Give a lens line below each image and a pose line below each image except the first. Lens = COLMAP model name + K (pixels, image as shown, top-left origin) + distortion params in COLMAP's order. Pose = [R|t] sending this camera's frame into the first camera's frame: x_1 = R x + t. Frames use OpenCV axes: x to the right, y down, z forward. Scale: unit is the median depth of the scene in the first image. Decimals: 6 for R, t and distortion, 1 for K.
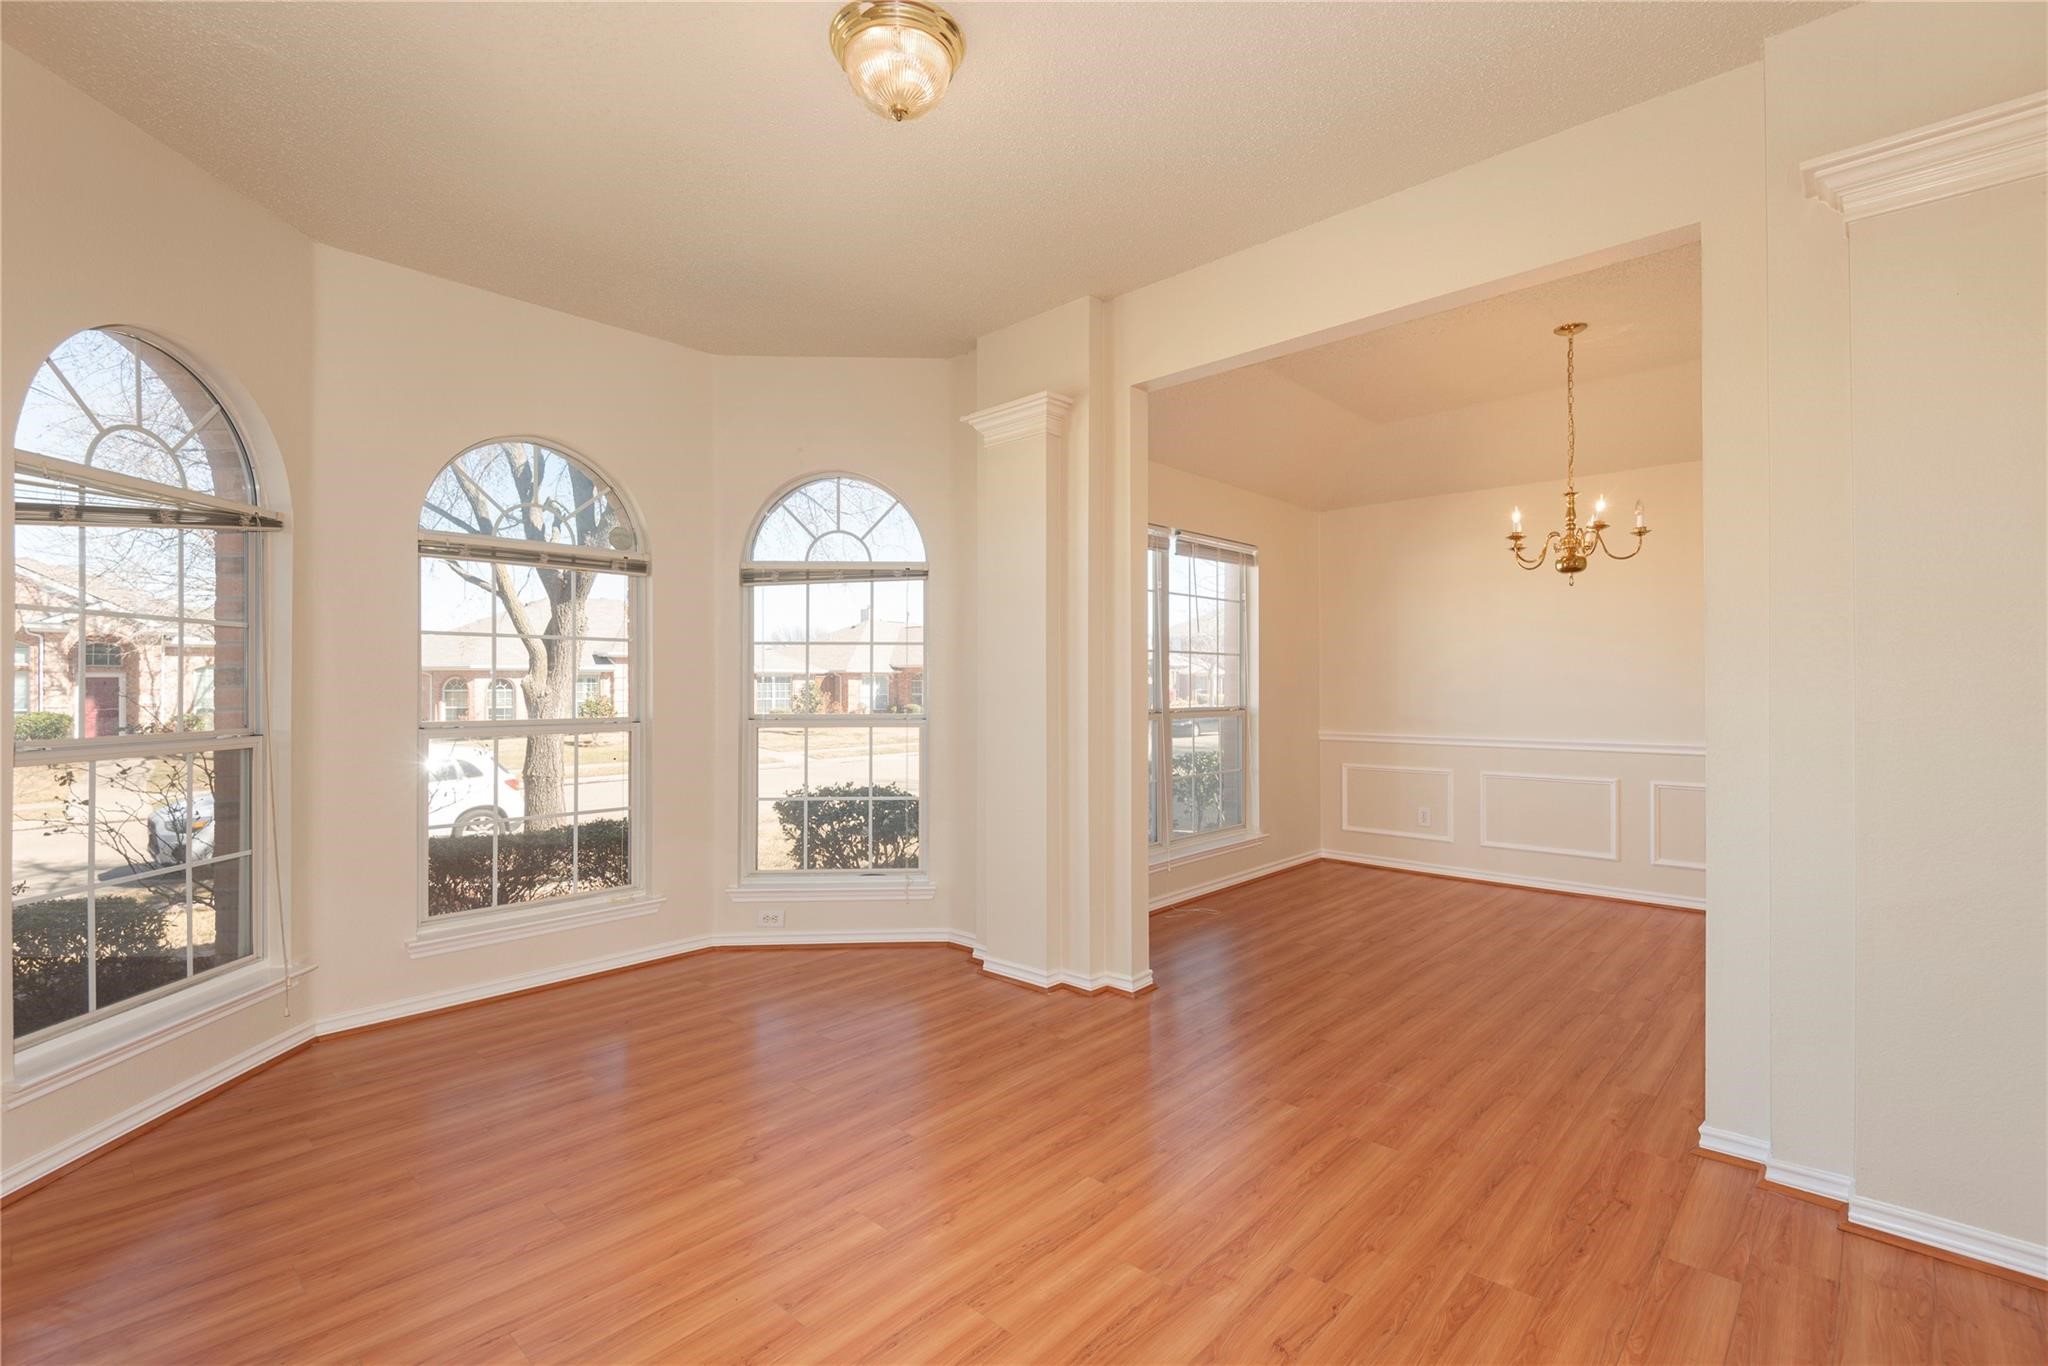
lens RADIAL K [[921.4, 0, 1036.2], [0, 921.4, 698.1], [0, 0, 1]] dist [0.023981, -0.012892]
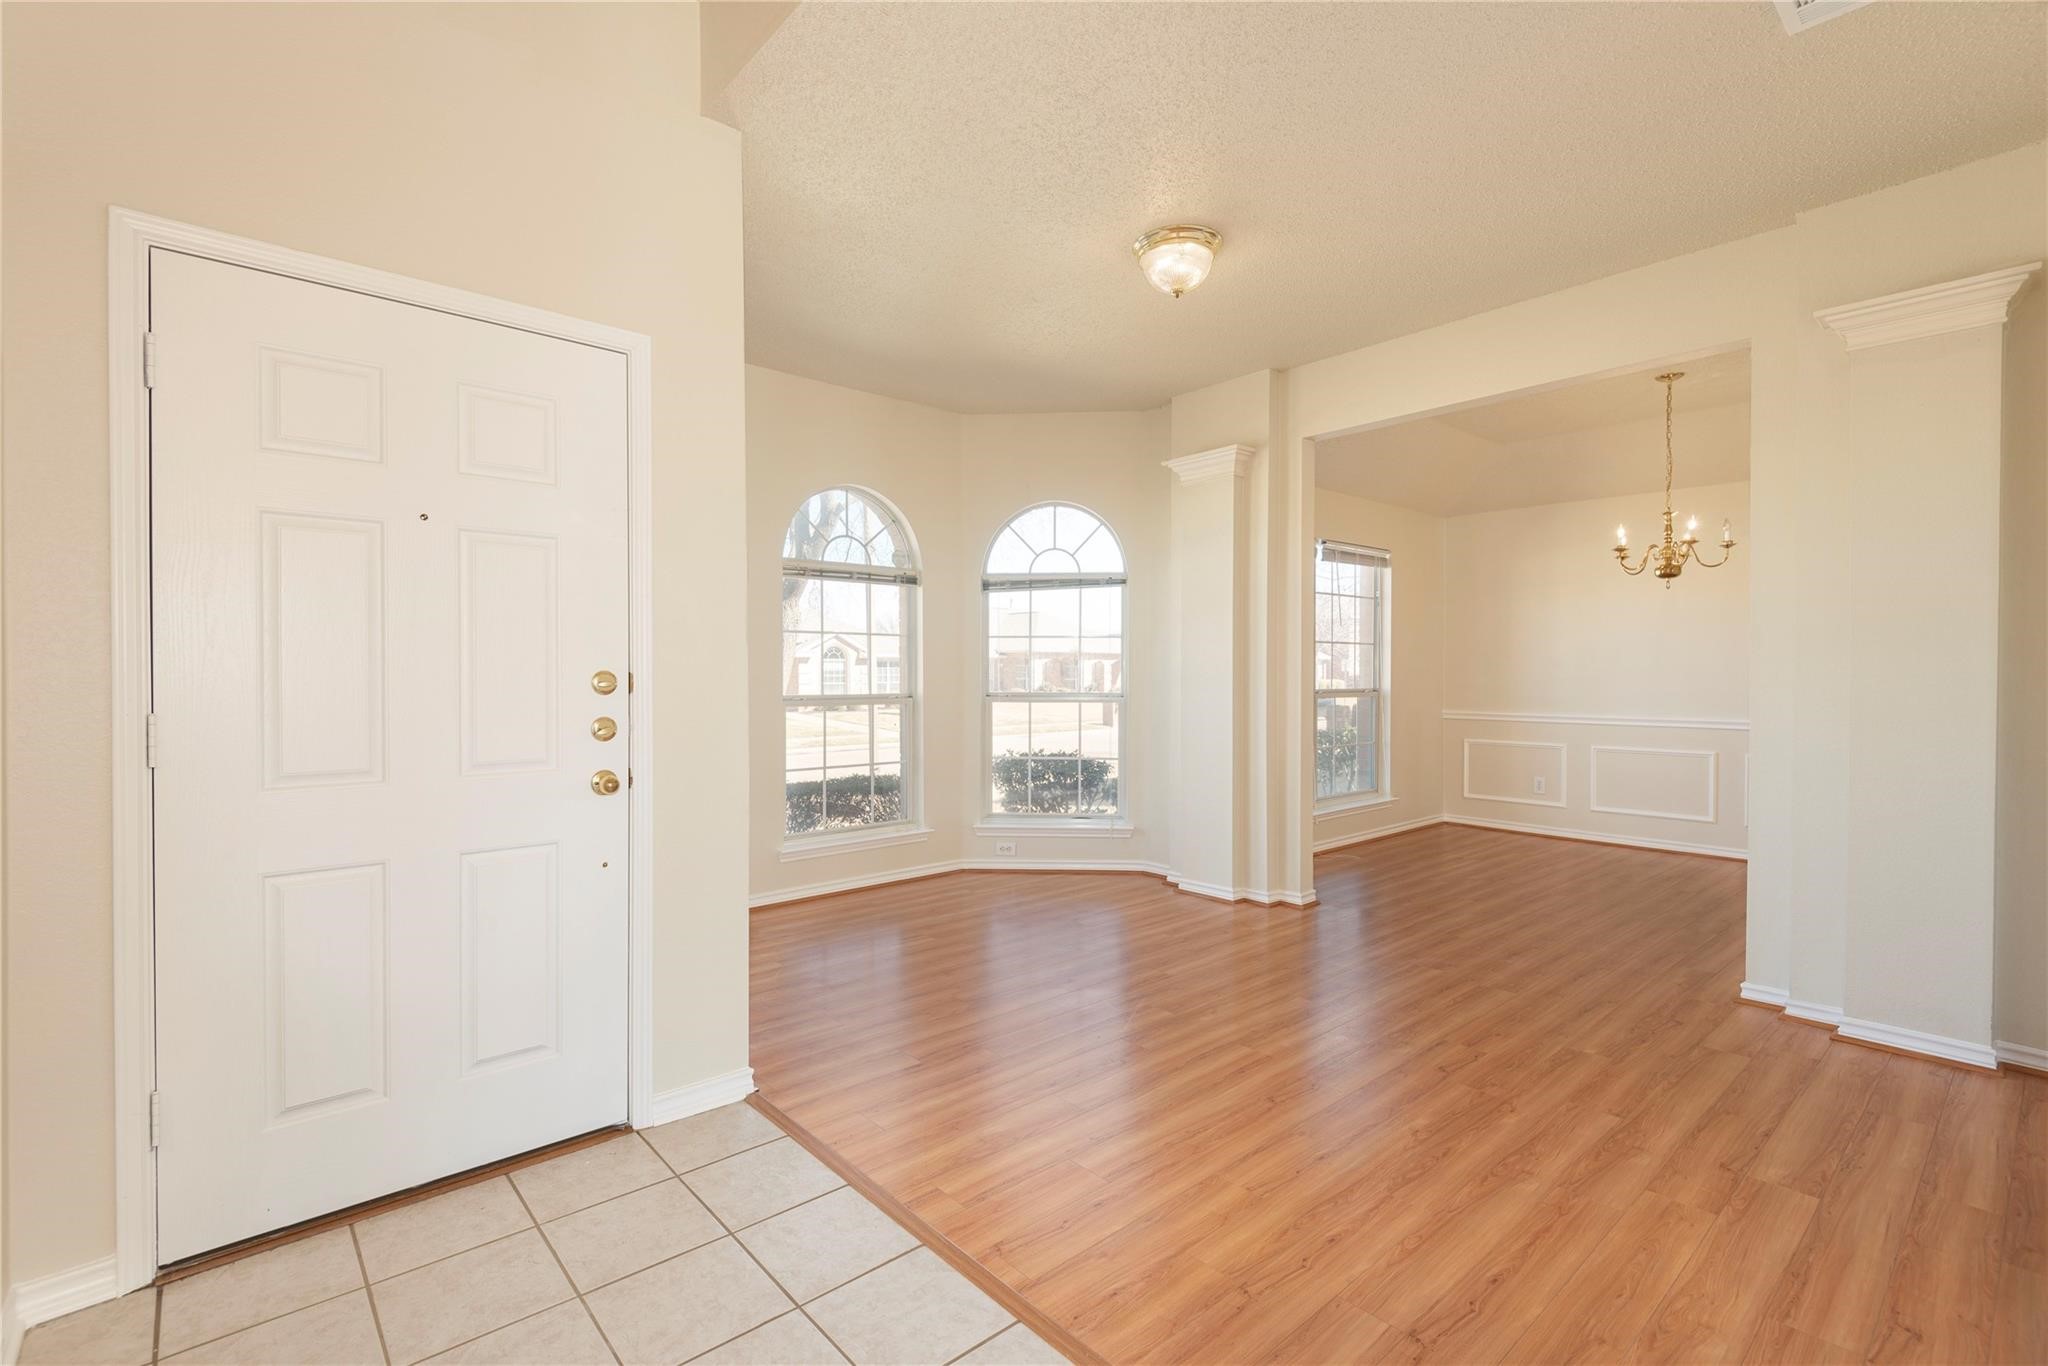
lens RADIAL K [[921.4, 0, 1030.4], [0, 921.4, 688.9], [0, 0, 1]] dist [0.023981, -0.012892]
pose [[0.994294, 0.005233, -0.106544, -0.119961], [-0.004470, 0.999963, 0.007401, 0.004370], [0.106578, -0.006882, 0.994280, -0.292066]]
